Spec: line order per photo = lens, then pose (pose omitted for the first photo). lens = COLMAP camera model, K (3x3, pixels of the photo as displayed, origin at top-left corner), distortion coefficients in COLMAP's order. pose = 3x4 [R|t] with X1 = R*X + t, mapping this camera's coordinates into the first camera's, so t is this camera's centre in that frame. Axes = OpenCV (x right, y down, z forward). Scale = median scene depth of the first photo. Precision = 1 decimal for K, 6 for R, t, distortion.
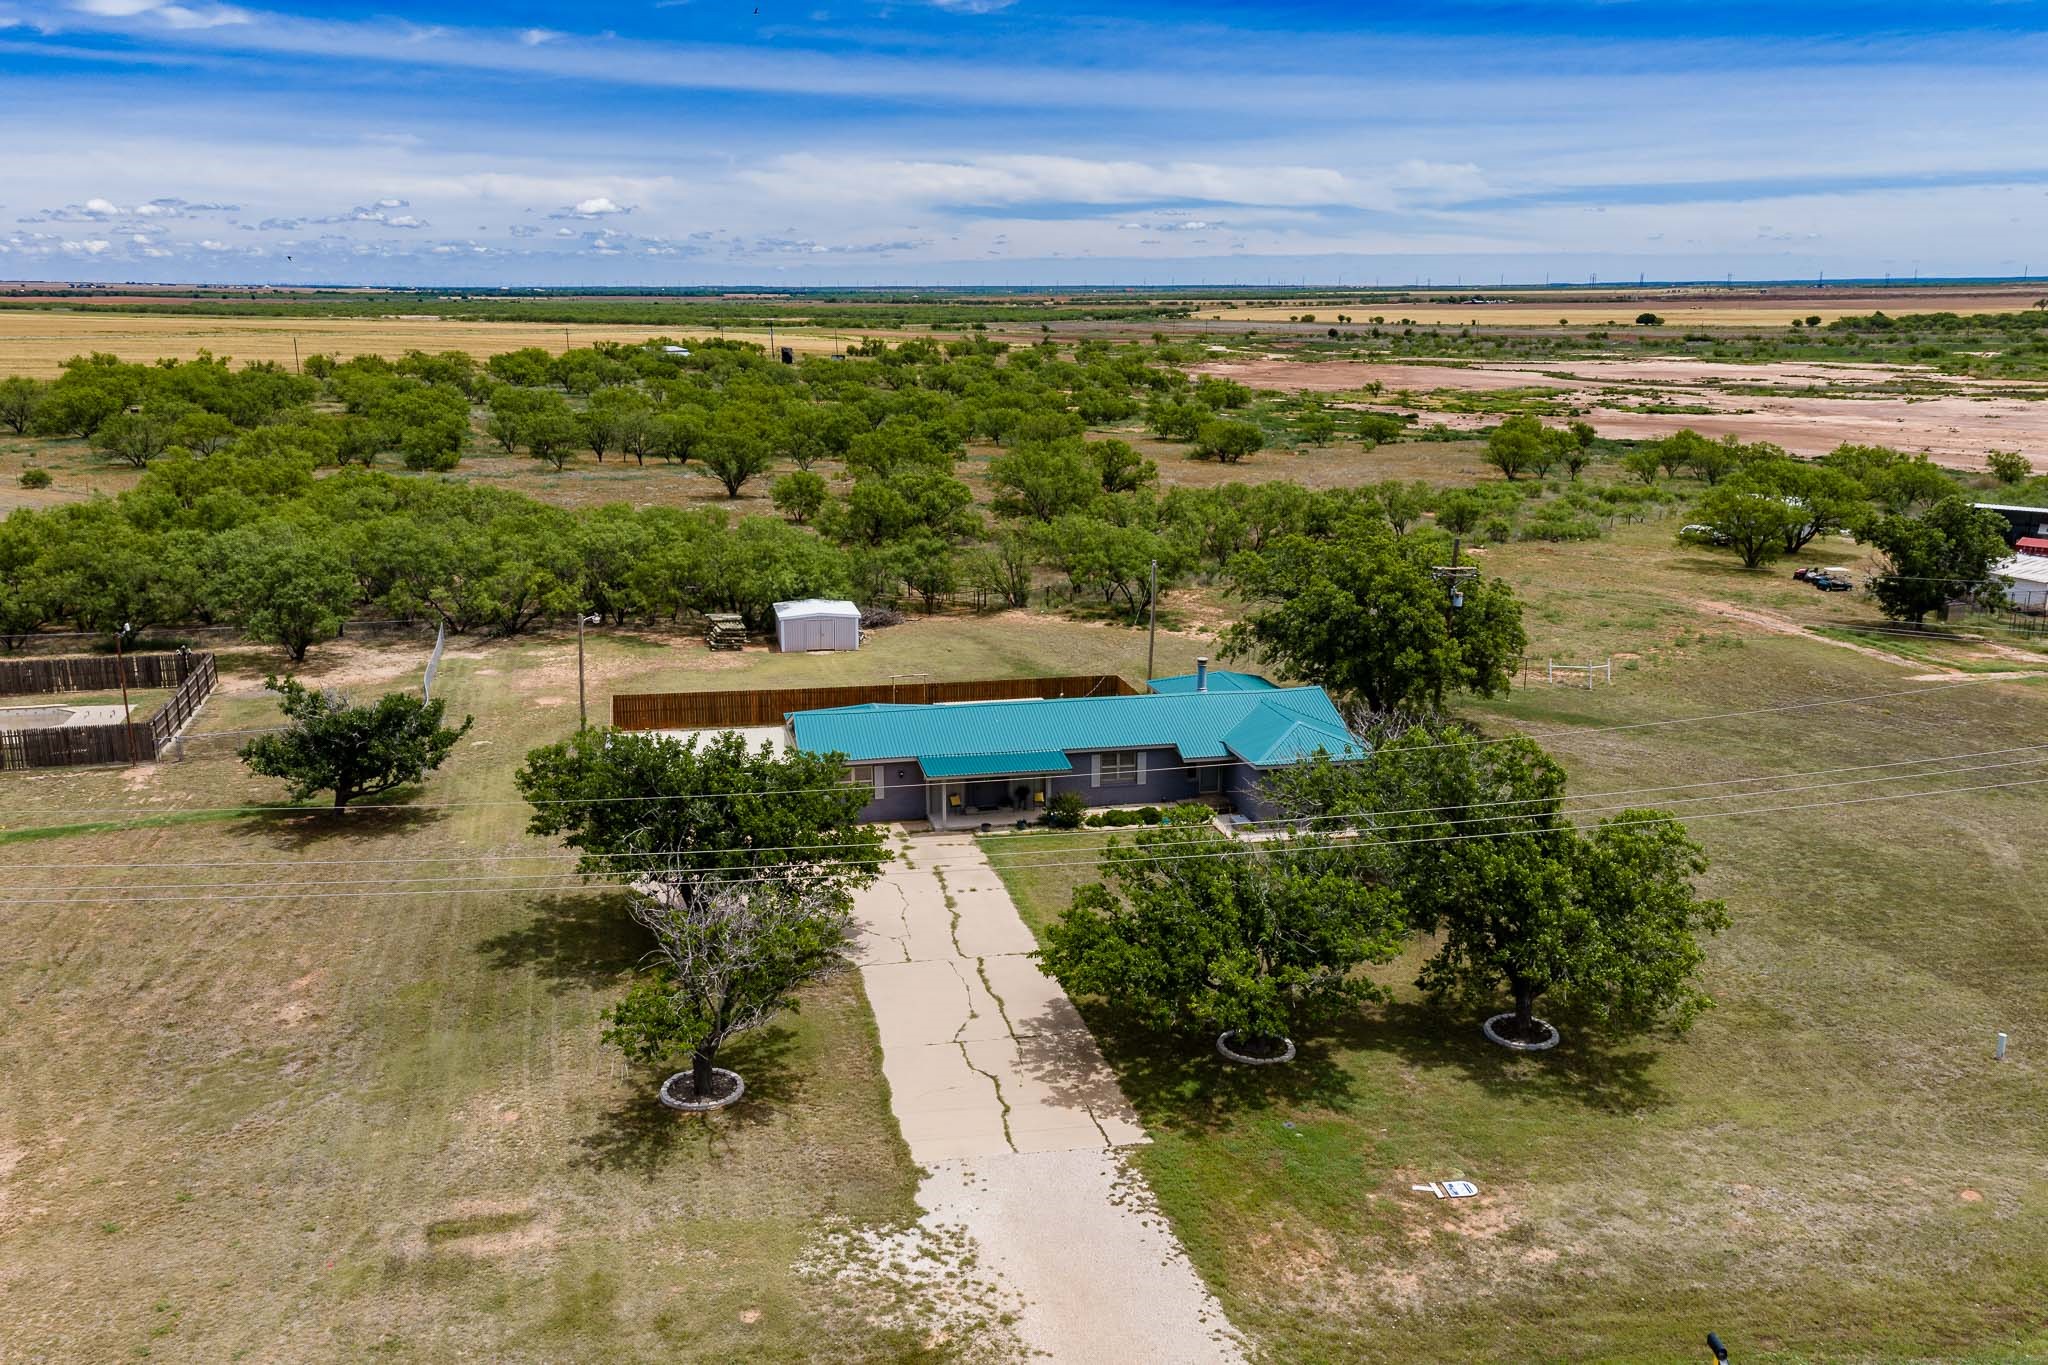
lens RADIAL K [[1785.1, 0, 1024.0], [0, 1785.1, 682.5], [0, 0, 1]] dist [0.067313, -0.021295]
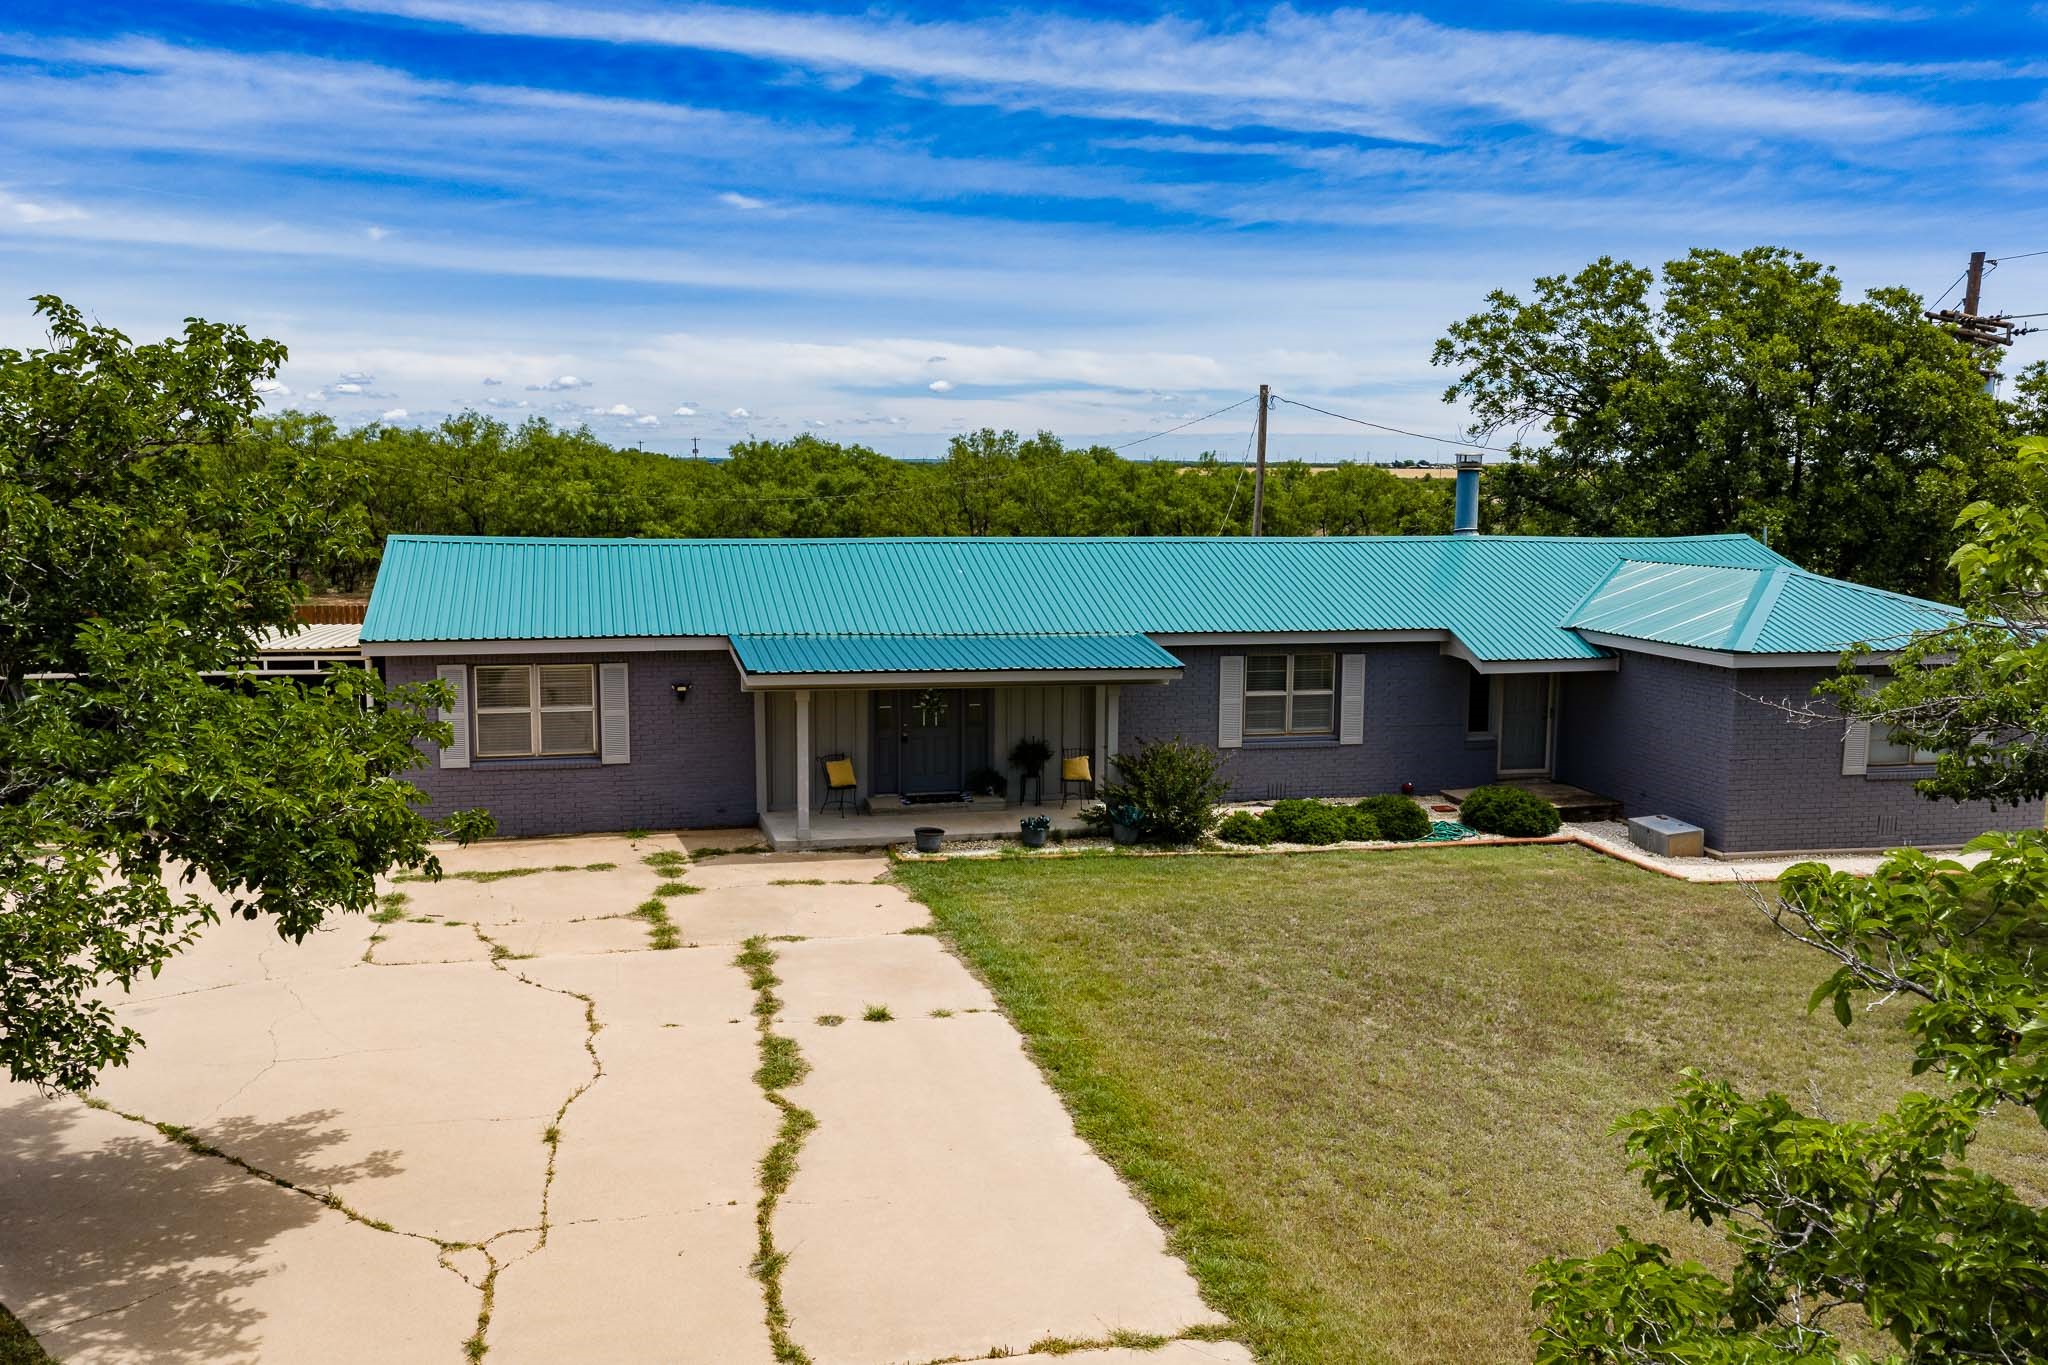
lens RADIAL K [[1785.1, 0, 1024.0], [0, 1785.1, 682.5], [0, 0, 1]] dist [0.067313, -0.021295]
pose [[0.999474, 0.001883, 0.032360, -0.009711], [0.001279, 0.995242, -0.097427, 0.057506], [-0.032390, 0.097417, 0.994716, 0.453843]]
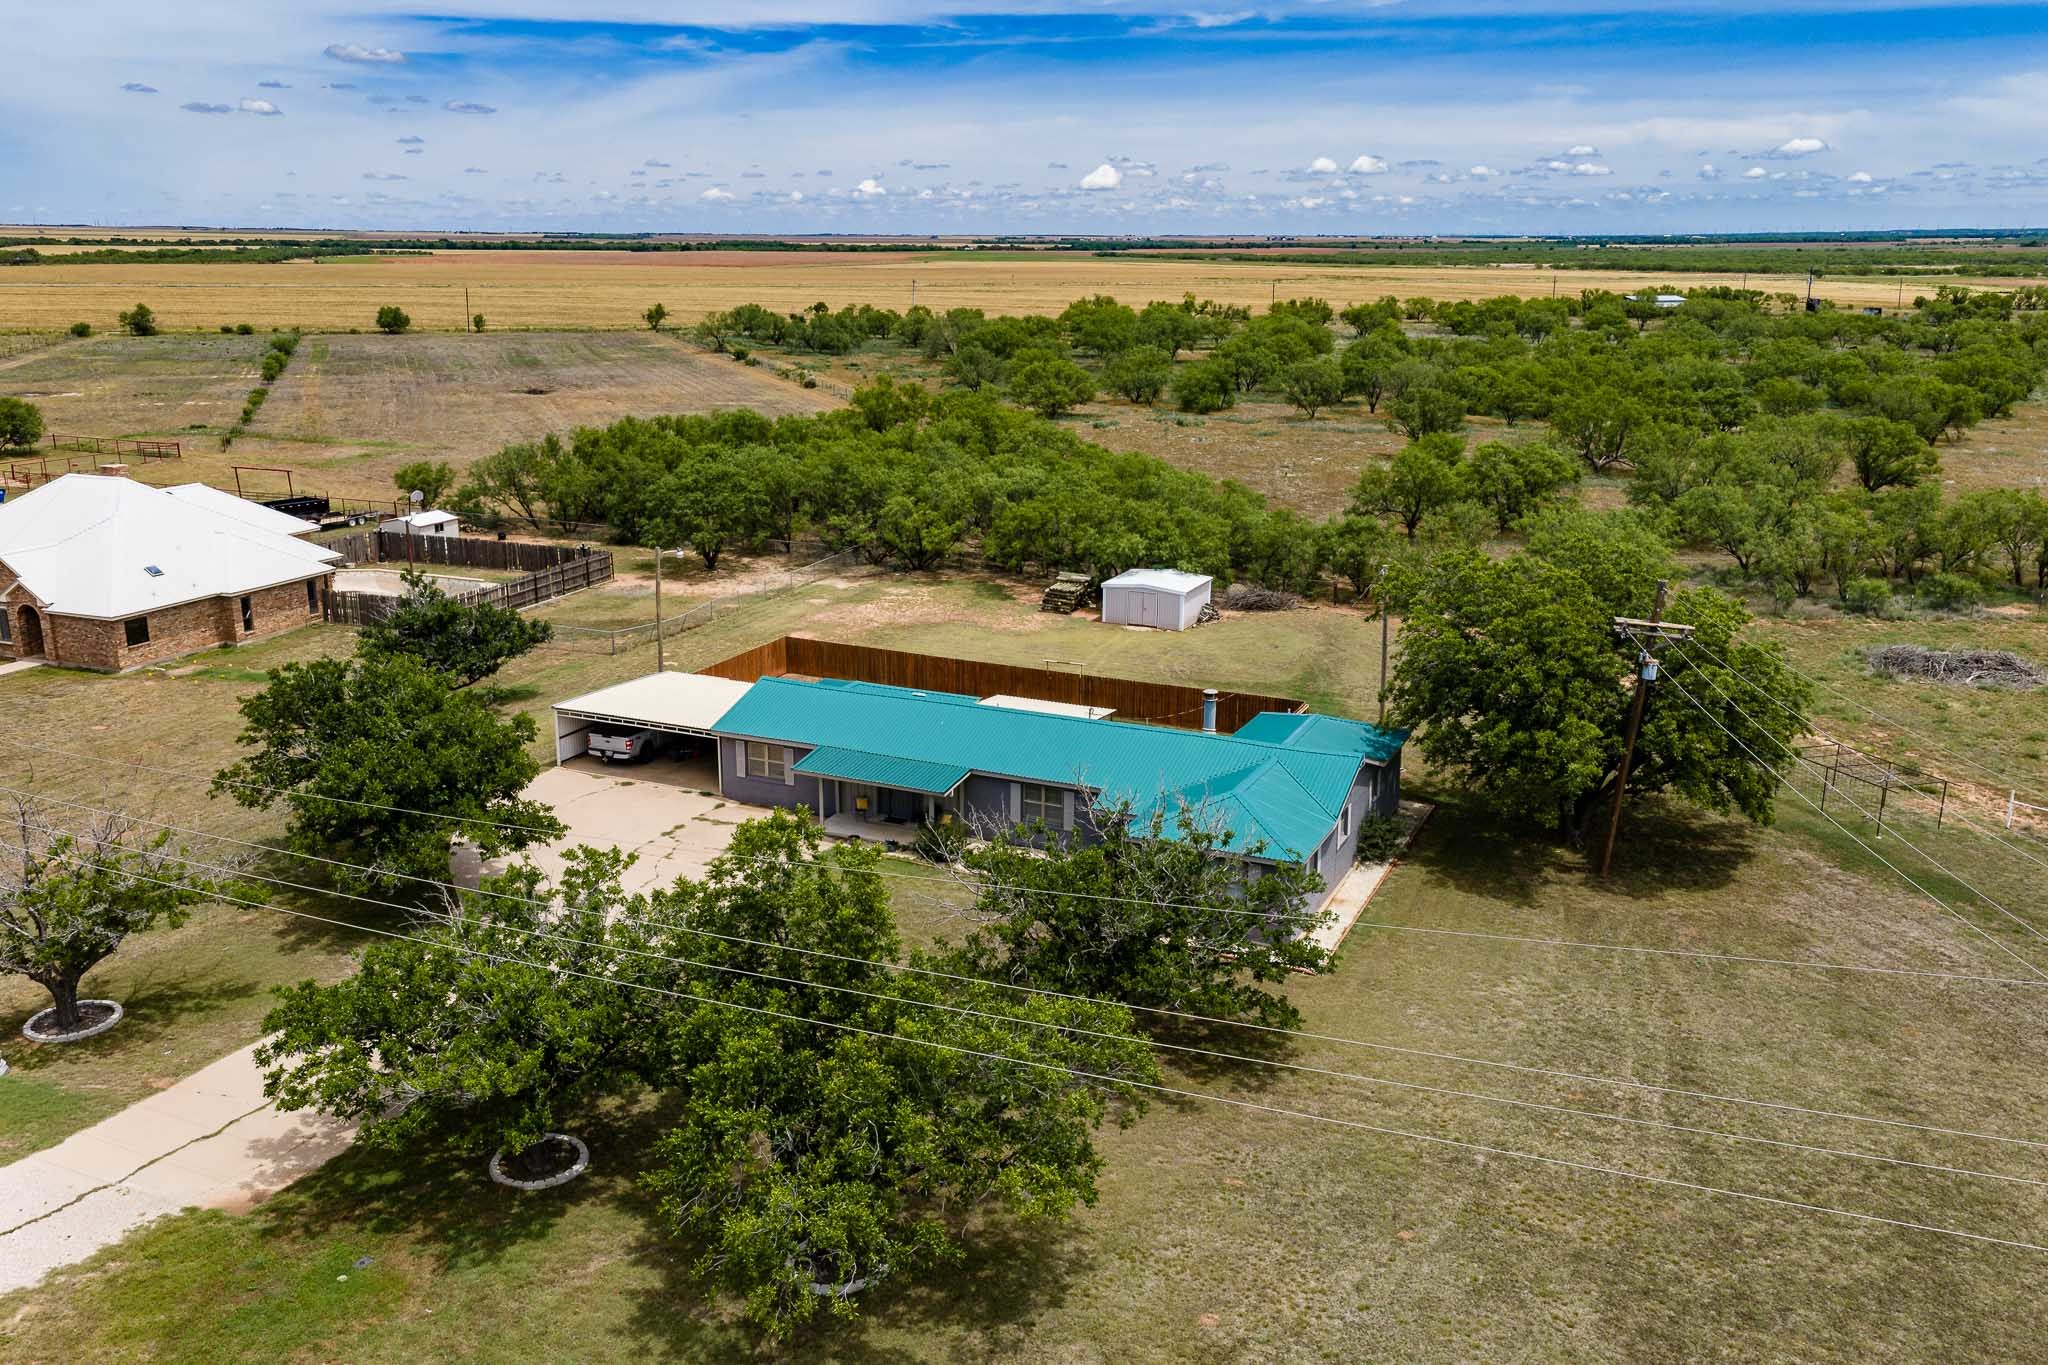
lens RADIAL K [[1688.9, 0, 978.9], [0, 1688.9, 679.6], [0, 0, 1]] dist [0.030313, 0.052671]
pose [[0.782361, 0.160291, -0.601846, 0.354871], [-0.136828, 0.986942, 0.084988, -0.052548], [0.607610, 0.015858, 0.794077, 0.250712]]
